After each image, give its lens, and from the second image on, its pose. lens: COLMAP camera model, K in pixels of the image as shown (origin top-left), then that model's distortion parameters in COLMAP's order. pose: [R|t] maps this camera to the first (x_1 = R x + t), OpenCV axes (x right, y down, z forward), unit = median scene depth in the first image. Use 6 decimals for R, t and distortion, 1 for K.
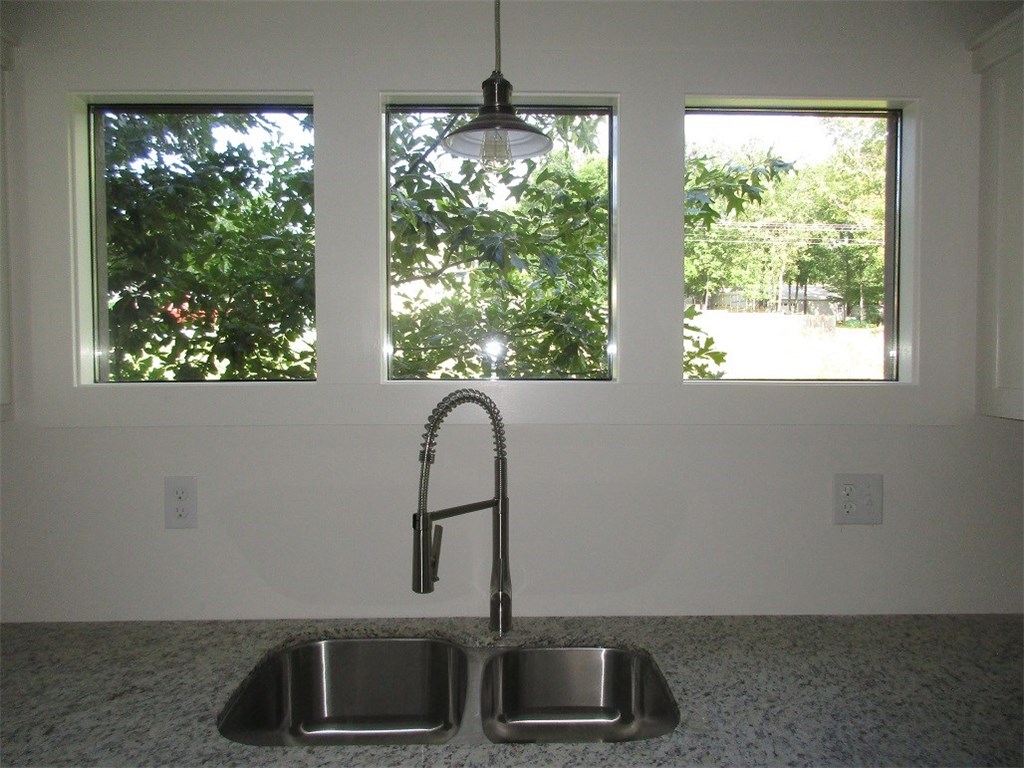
lens RADIAL K [[760.5, 0, 512.0], [0, 760.5, 384.0], [0, 0, 1]] dist [0.008228, 0.002478]
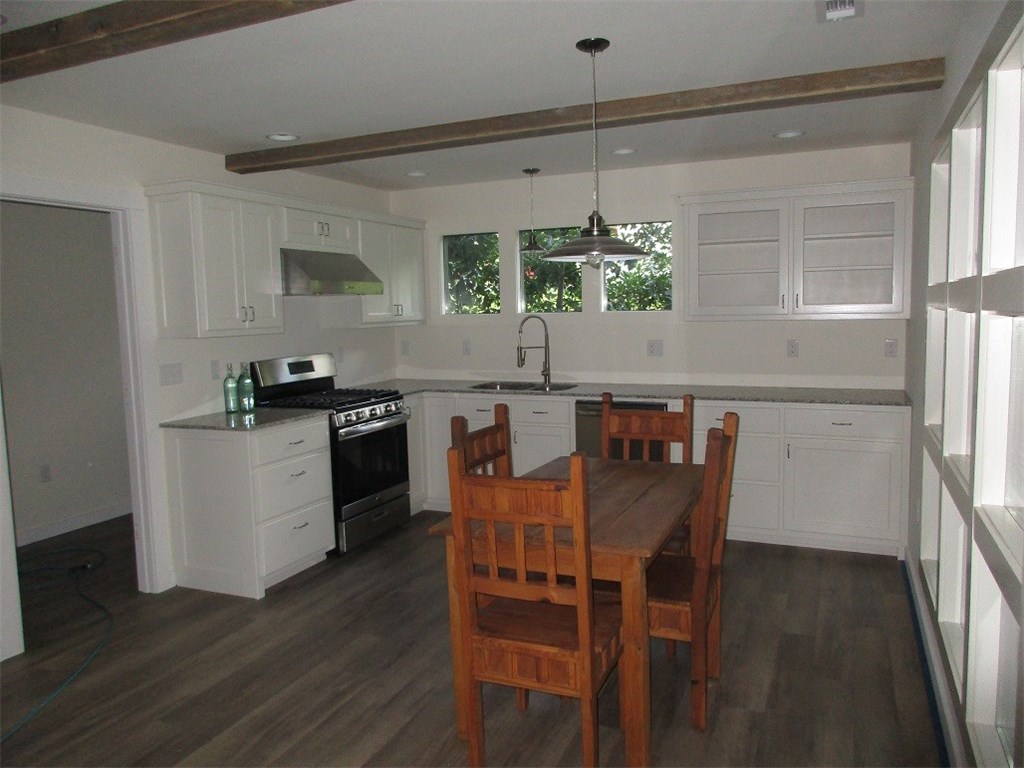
lens RADIAL K [[760.5, 0, 512.0], [0, 760.5, 384.0], [0, 0, 1]] dist [0.008228, 0.002478]
pose [[0.906916, 0.024903, -0.420575, 0.588994], [0.003854, 0.997719, 0.067387, 0.040918], [0.421294, -0.062736, 0.904752, -1.001758]]
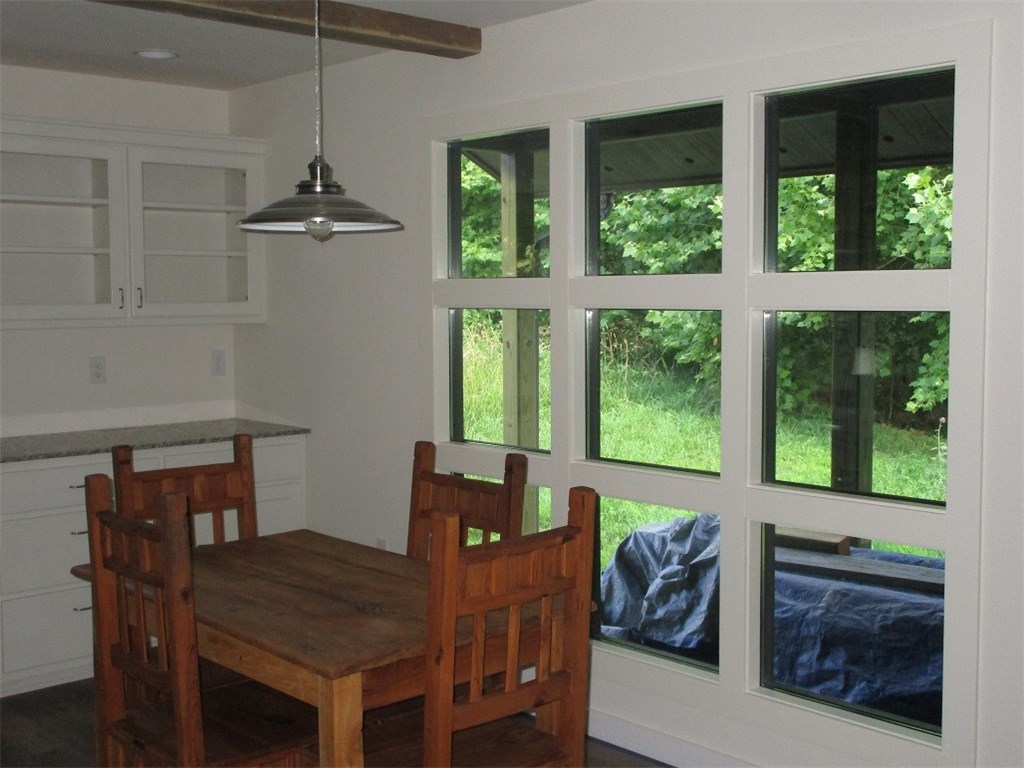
lens RADIAL K [[1273.3, 0, 512.0], [0, 1273.3, 384.0], [0, 0, 1]] dist [-0.007094, -0.010546]
pose [[0.762549, -0.050603, 0.644949, -0.107539], [0.031191, 0.998653, 0.041476, 0.040848], [-0.646178, -0.011511, 0.763100, -1.002482]]
